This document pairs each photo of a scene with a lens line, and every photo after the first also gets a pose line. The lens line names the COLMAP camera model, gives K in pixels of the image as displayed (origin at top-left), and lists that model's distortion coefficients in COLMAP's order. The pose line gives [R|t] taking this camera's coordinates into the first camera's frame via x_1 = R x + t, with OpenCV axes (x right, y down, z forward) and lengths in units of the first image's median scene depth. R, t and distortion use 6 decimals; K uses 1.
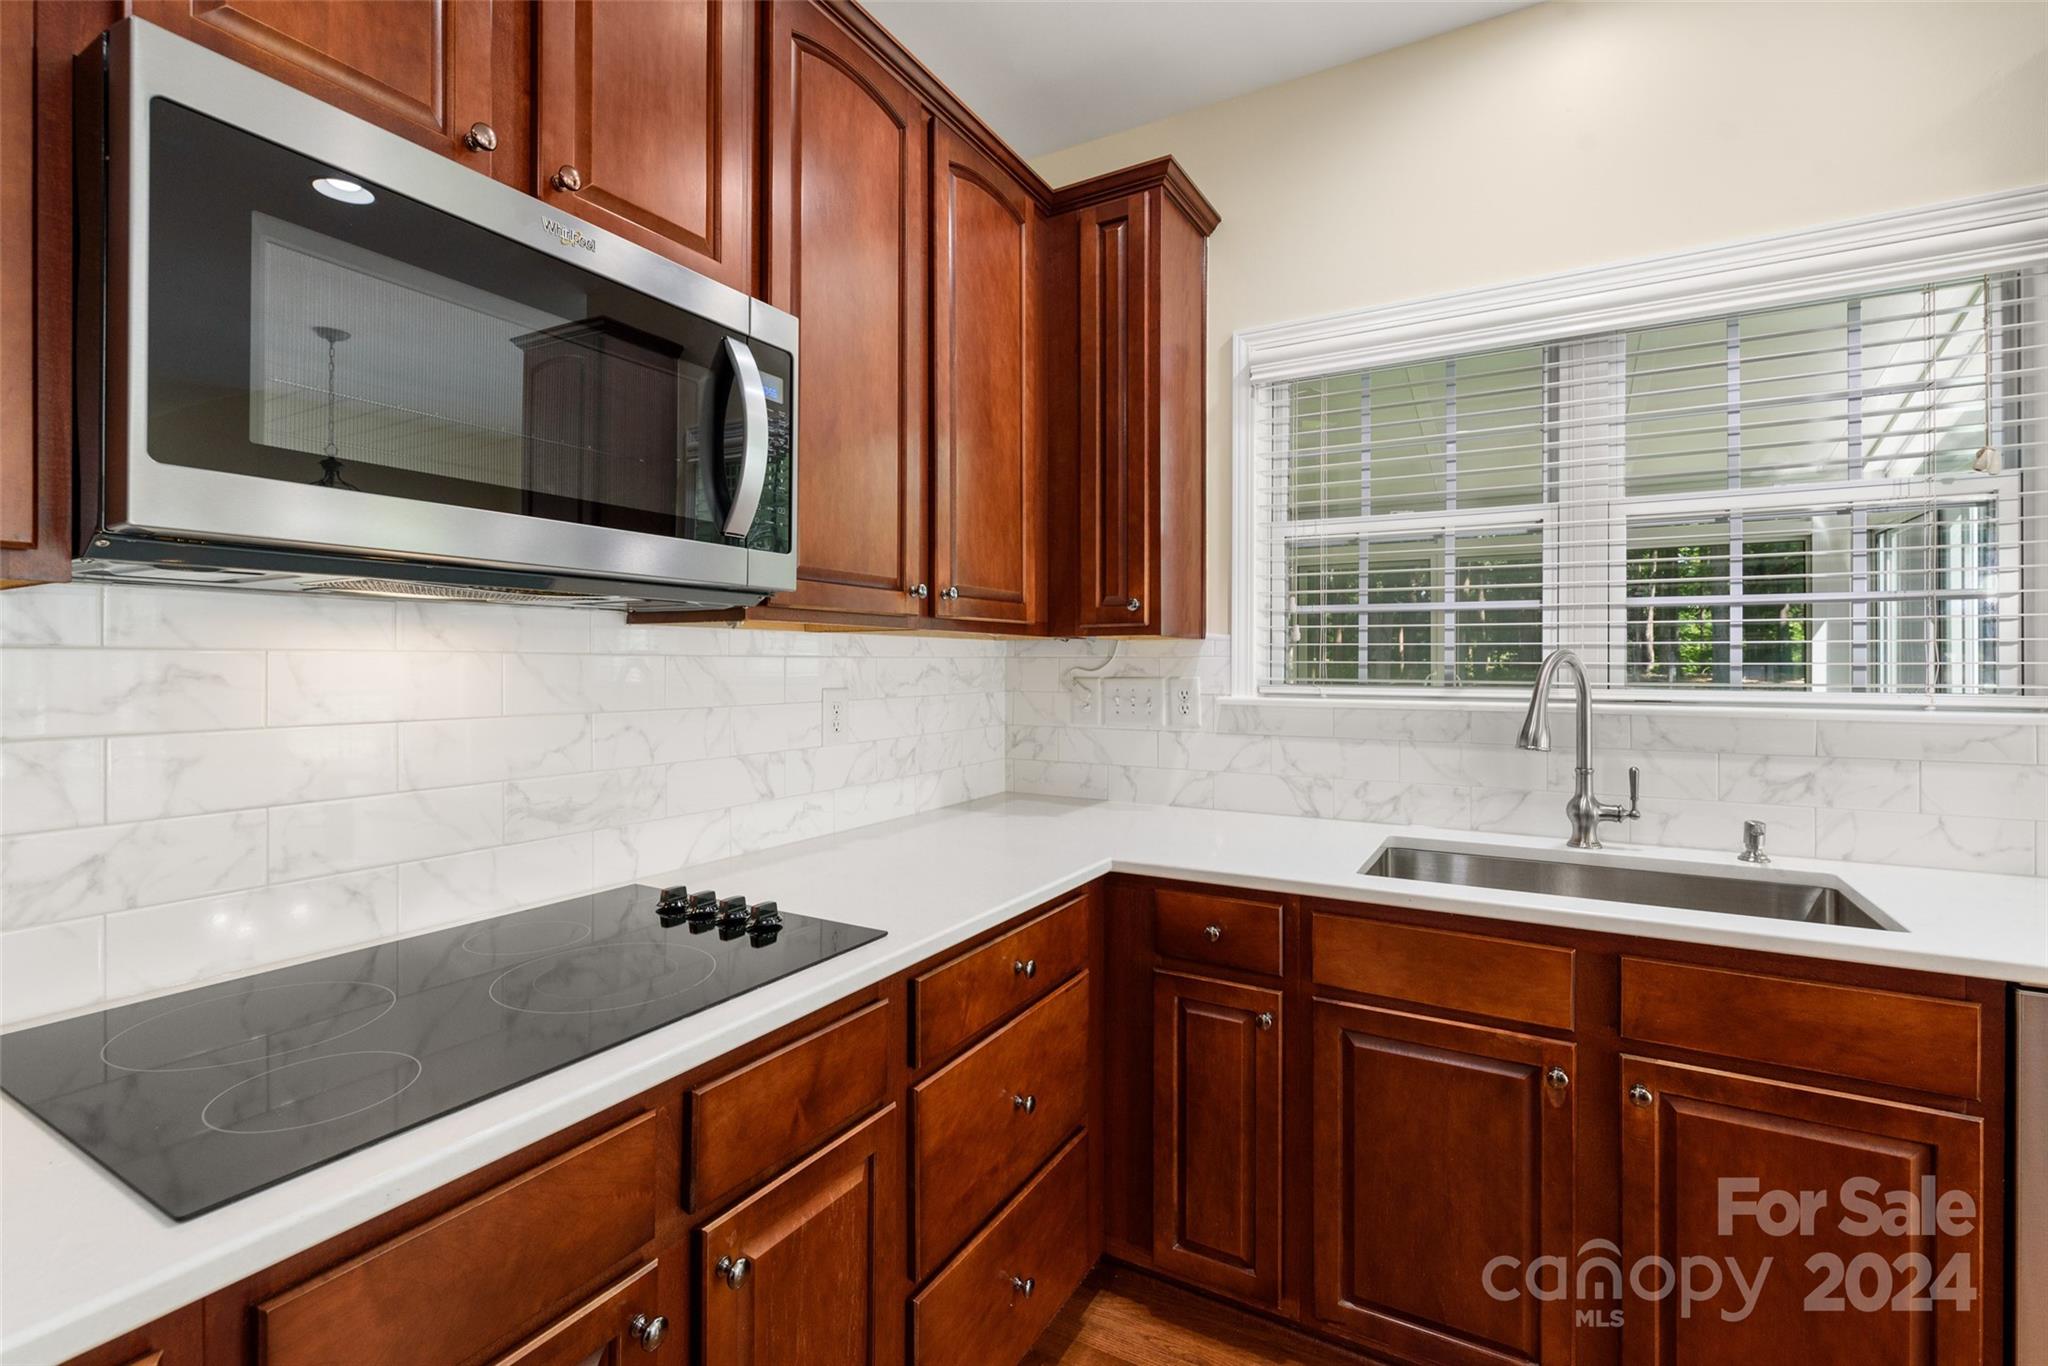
lens RADIAL K [[919.9, 0, 1015.5], [0, 919.9, 661.4], [0, 0, 1]] dist [0.000191, -0.000148]
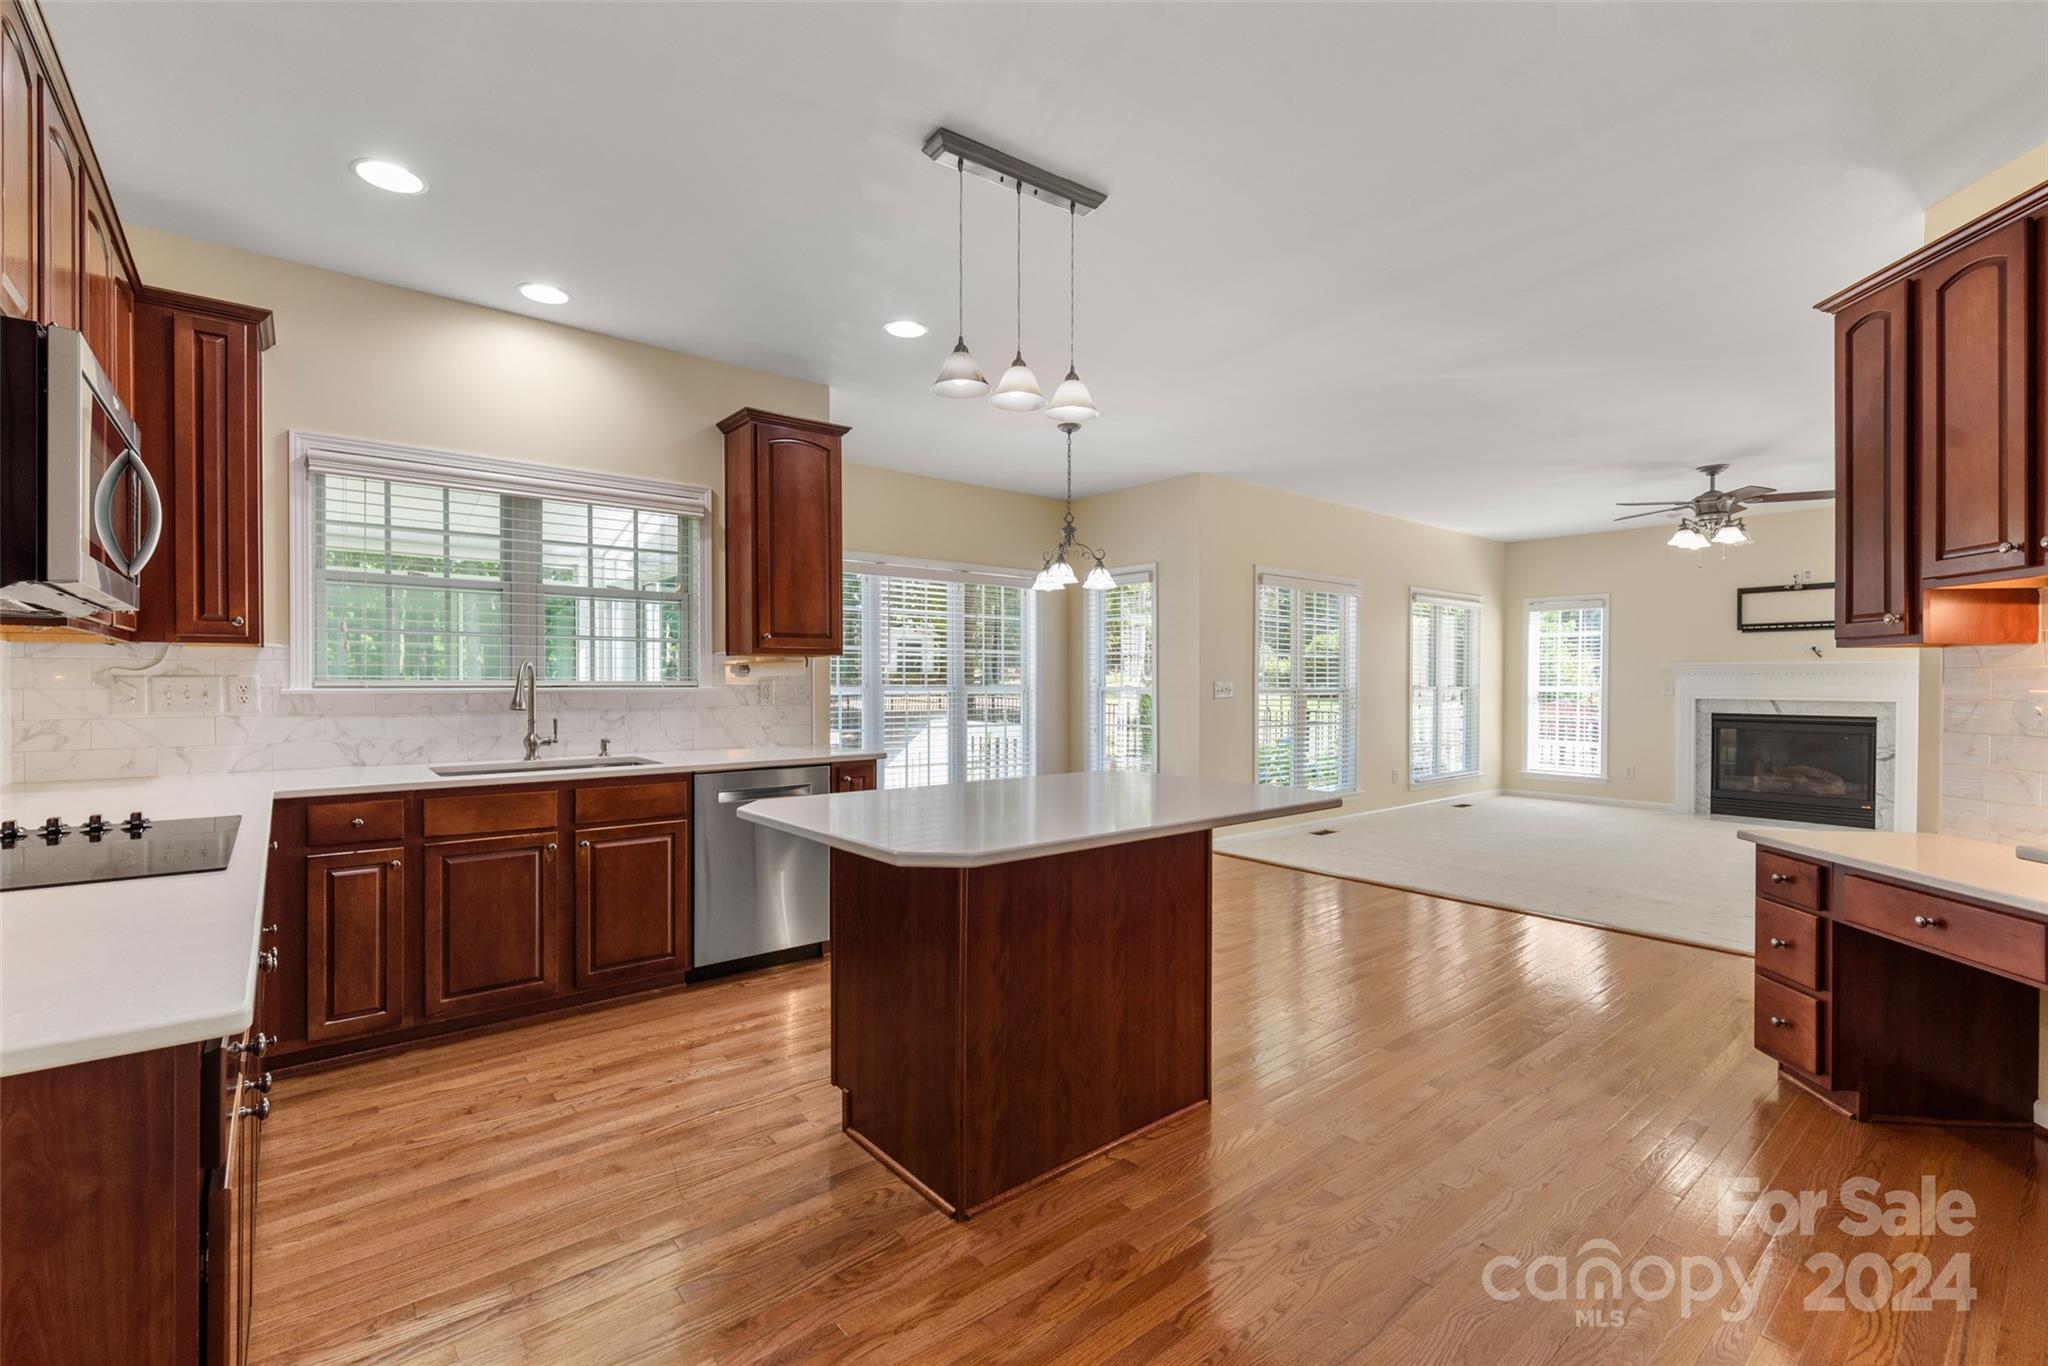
lens RADIAL K [[886.4, 0, 1024.0], [0, 886.4, 683.0], [0, 0, 1]] dist [-0.000963, -0.000337]
pose [[0.336187, -0.004332, 0.941785, -0.813076], [-0.002754, 0.999981, 0.005582, 0.022653], [-0.941791, -0.004471, 0.336168, -0.630270]]
